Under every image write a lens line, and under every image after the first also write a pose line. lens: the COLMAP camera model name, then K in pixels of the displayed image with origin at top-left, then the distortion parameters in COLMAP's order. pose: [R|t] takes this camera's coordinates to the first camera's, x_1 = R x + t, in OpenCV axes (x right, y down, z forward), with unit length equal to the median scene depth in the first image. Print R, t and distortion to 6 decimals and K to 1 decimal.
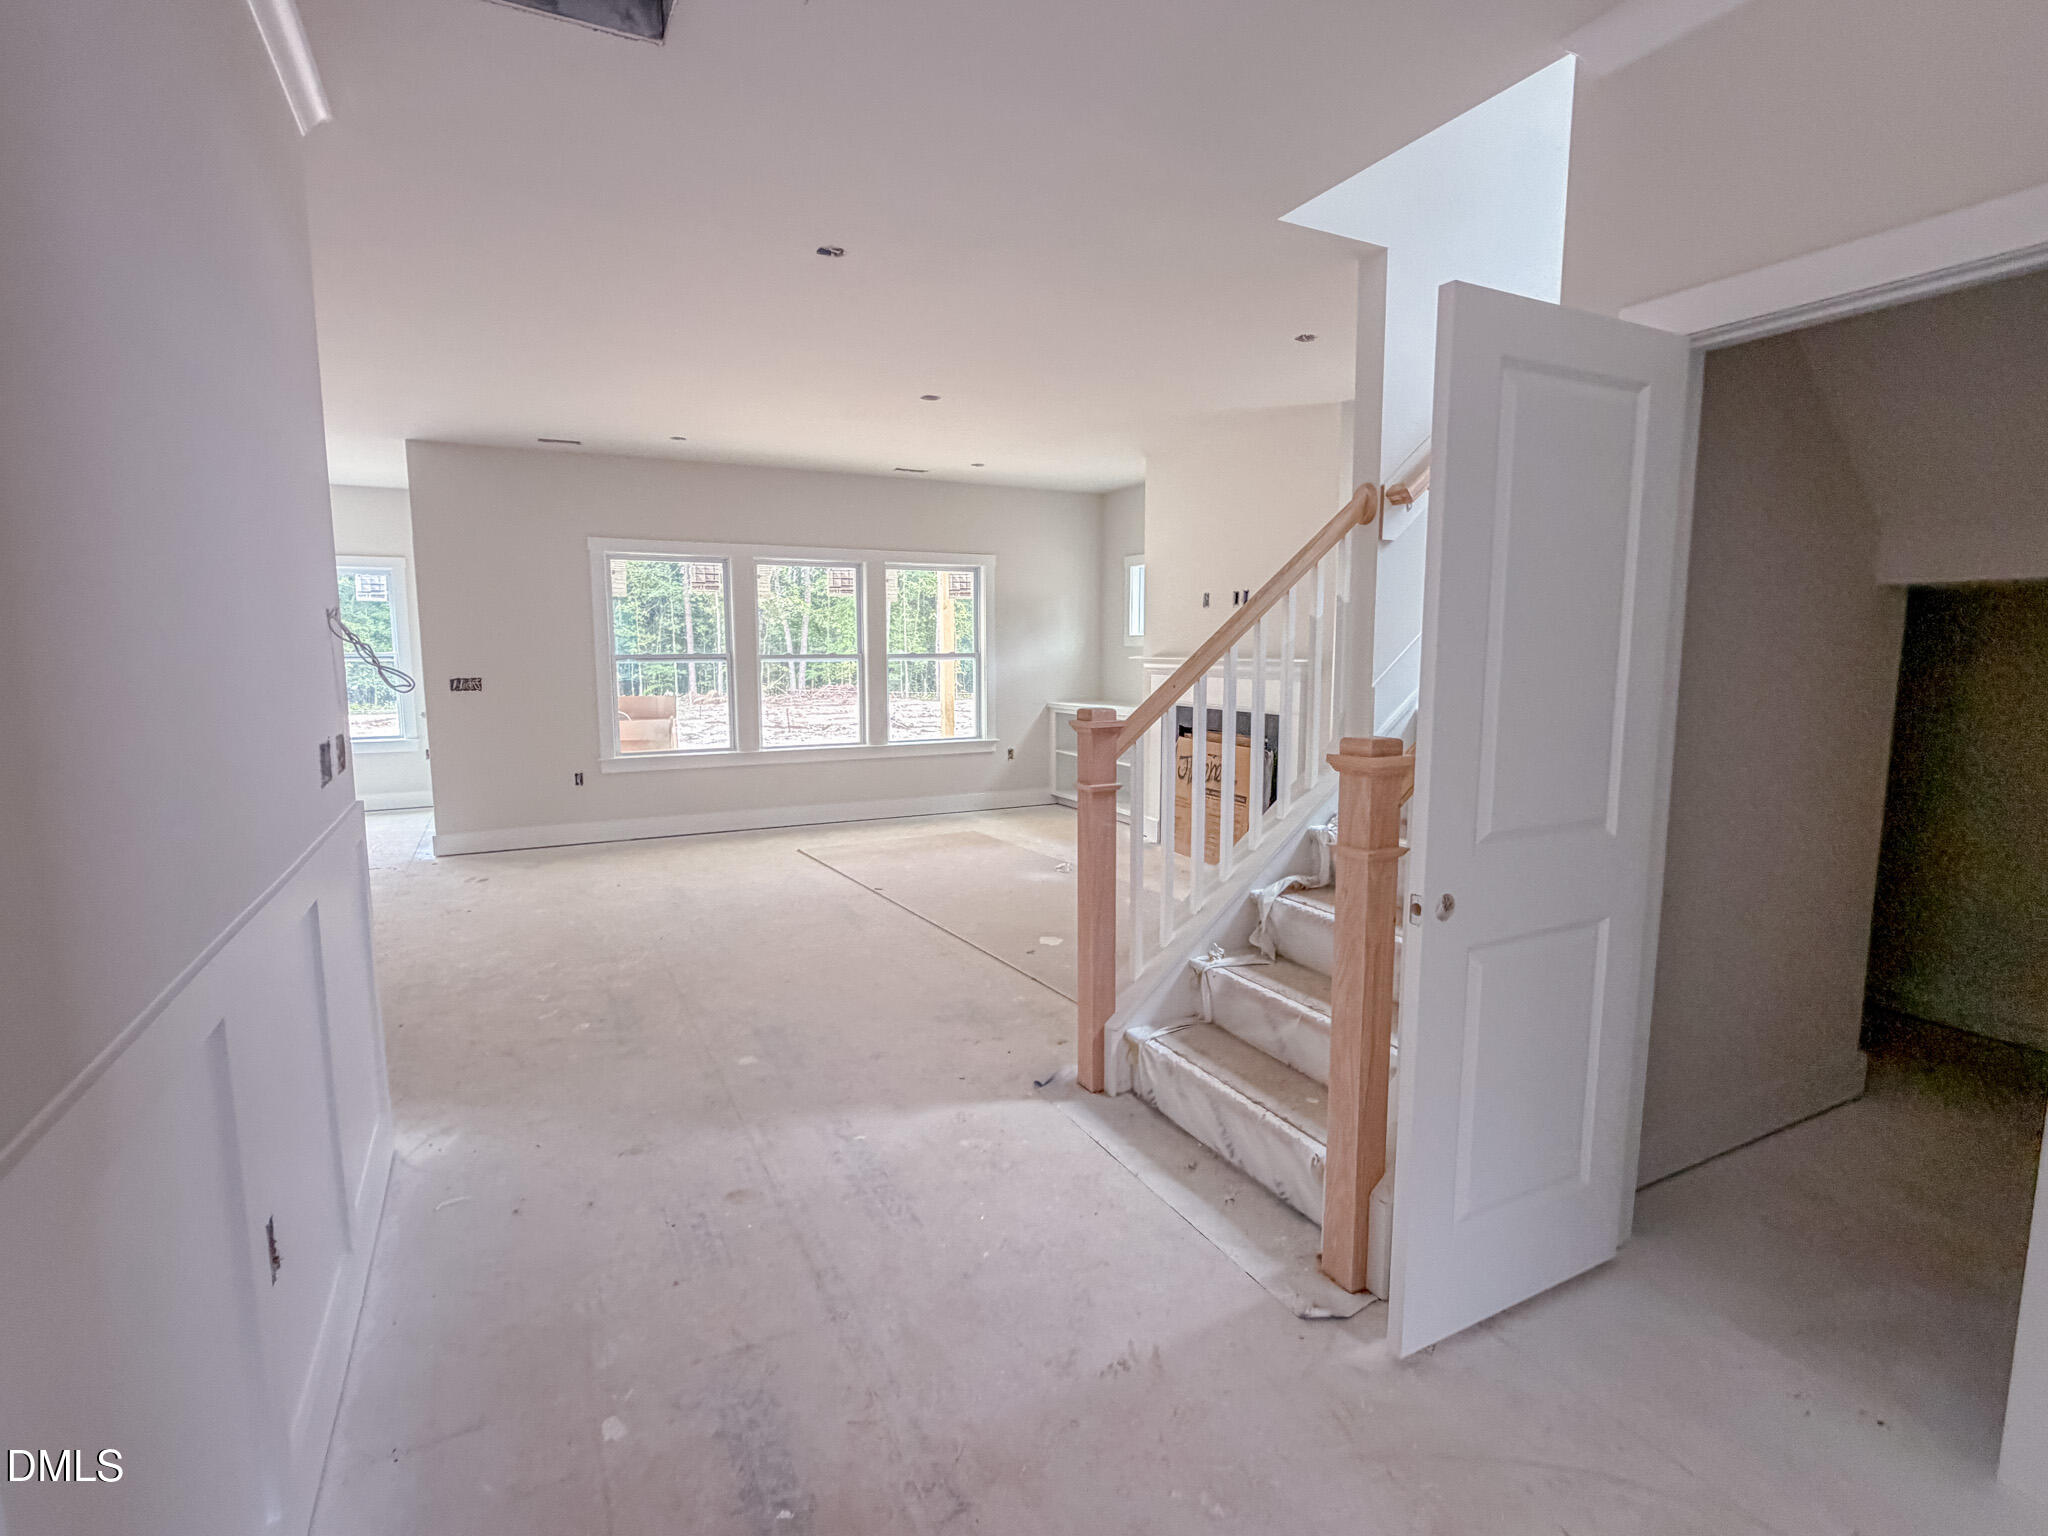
lens RADIAL K [[990.4, 0, 1021.7], [0, 990.4, 783.7], [0, 0, 1]] dist [-0.000007, 0.000171]
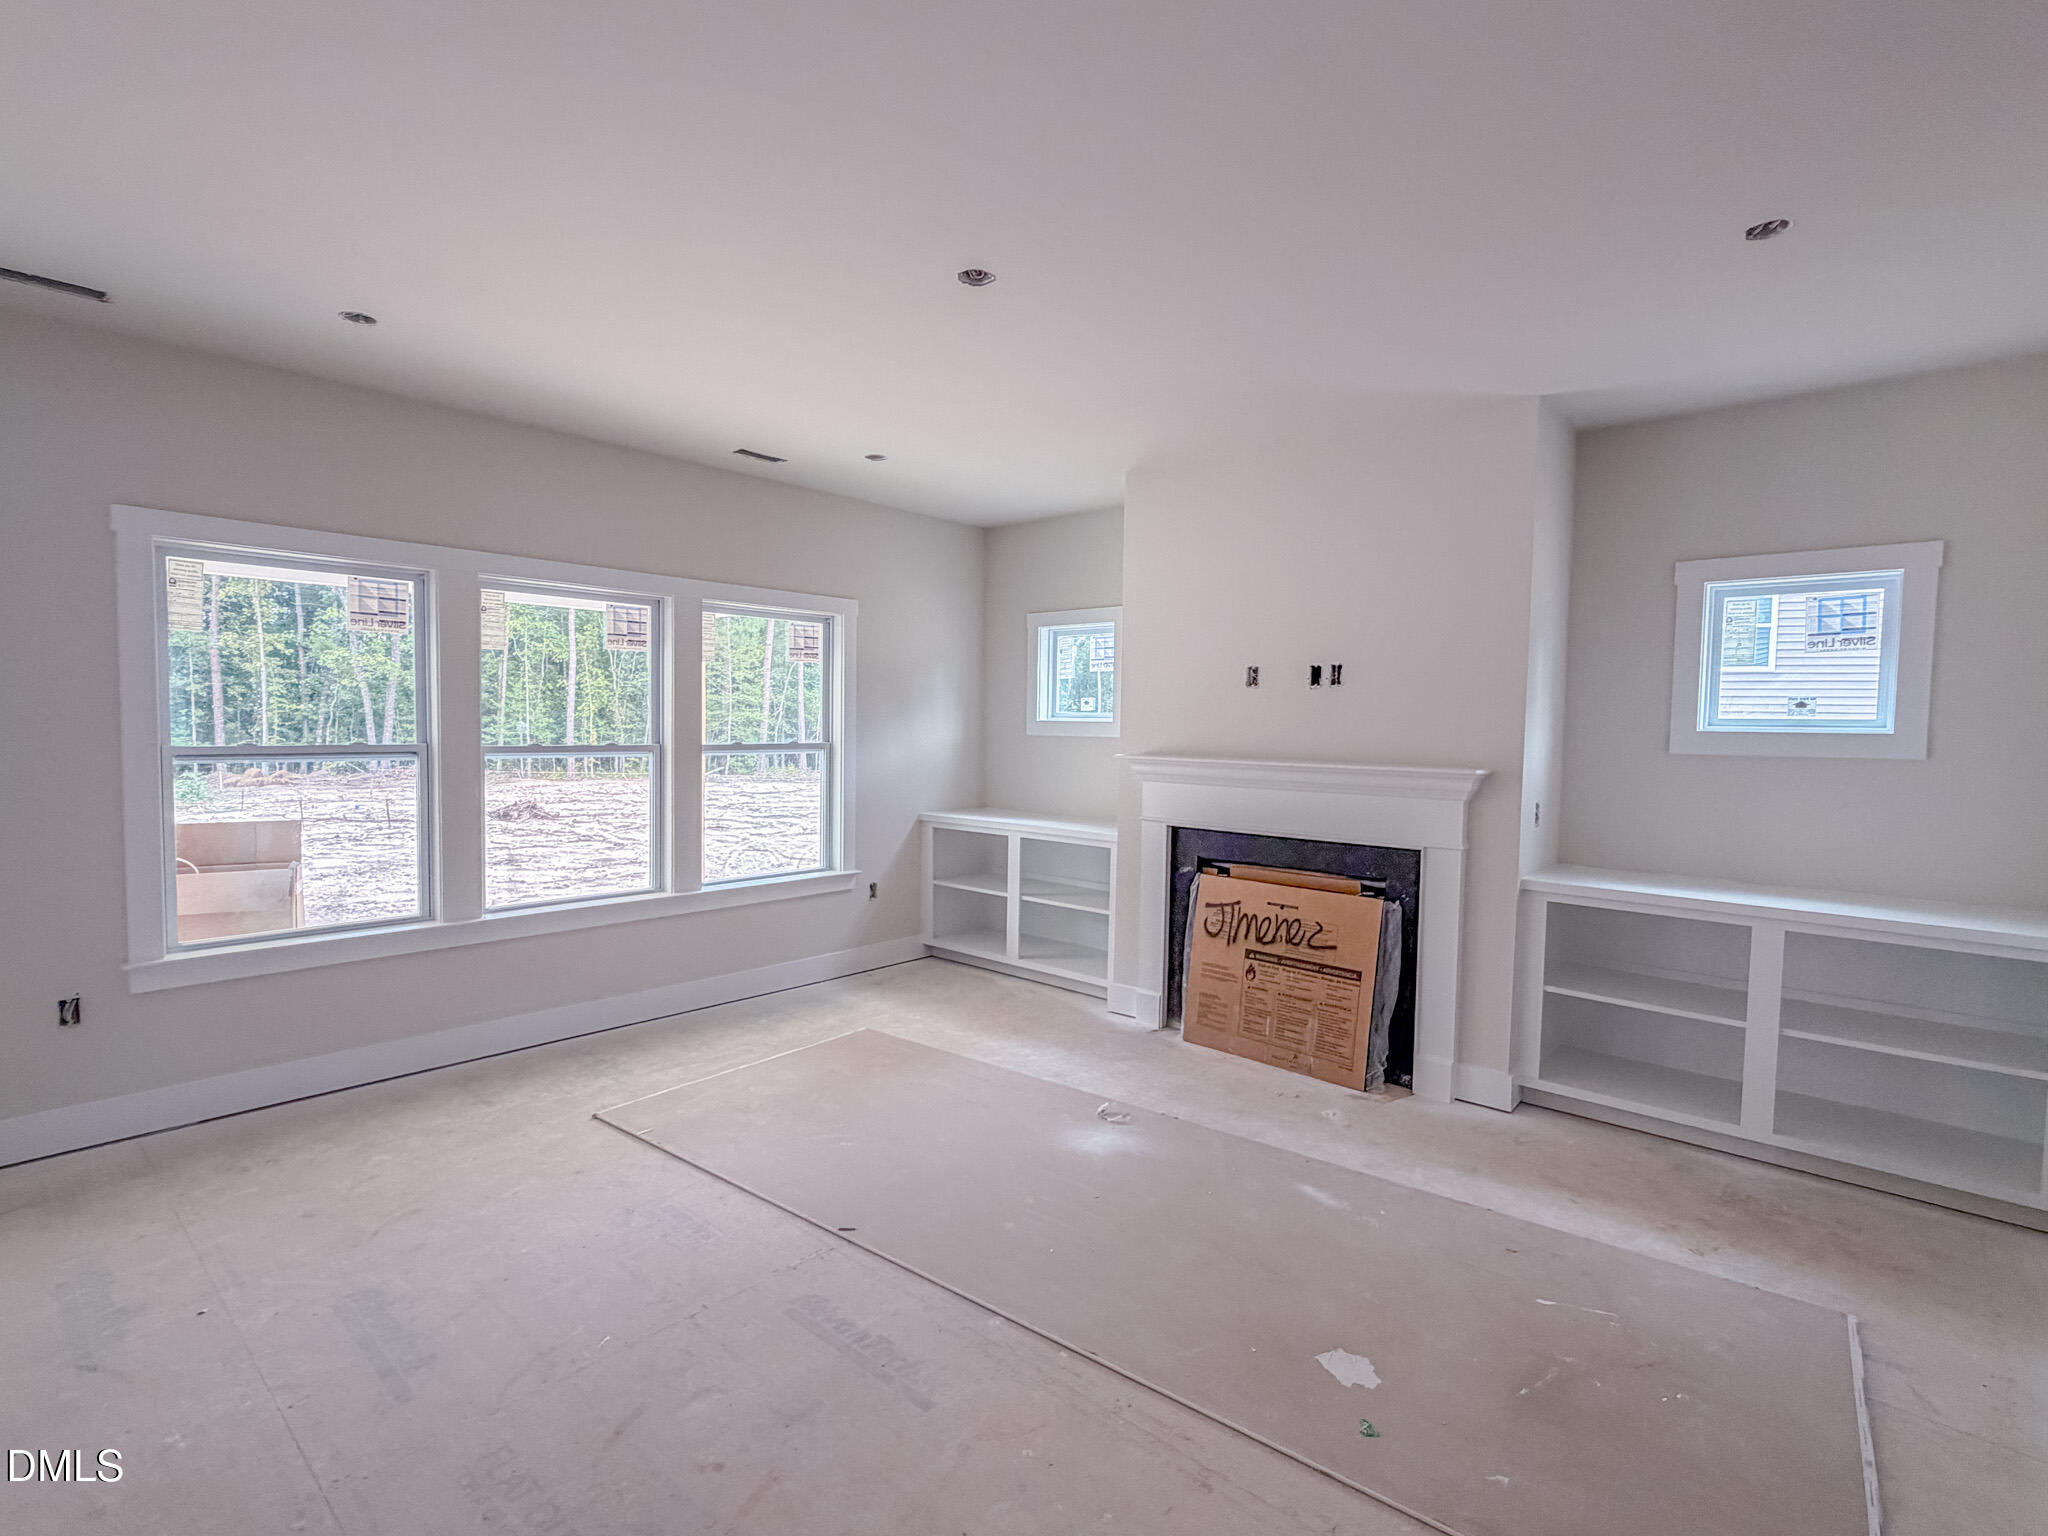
lens RADIAL K [[990.4, 0, 1021.7], [0, 990.4, 783.7], [0, 0, 1]] dist [-0.000007, 0.000171]
pose [[0.932703, -0.006809, 0.360582, -0.166476], [0.033405, 0.997154, -0.067579, -0.055745], [-0.359096, 0.075077, 0.930276, 0.336700]]
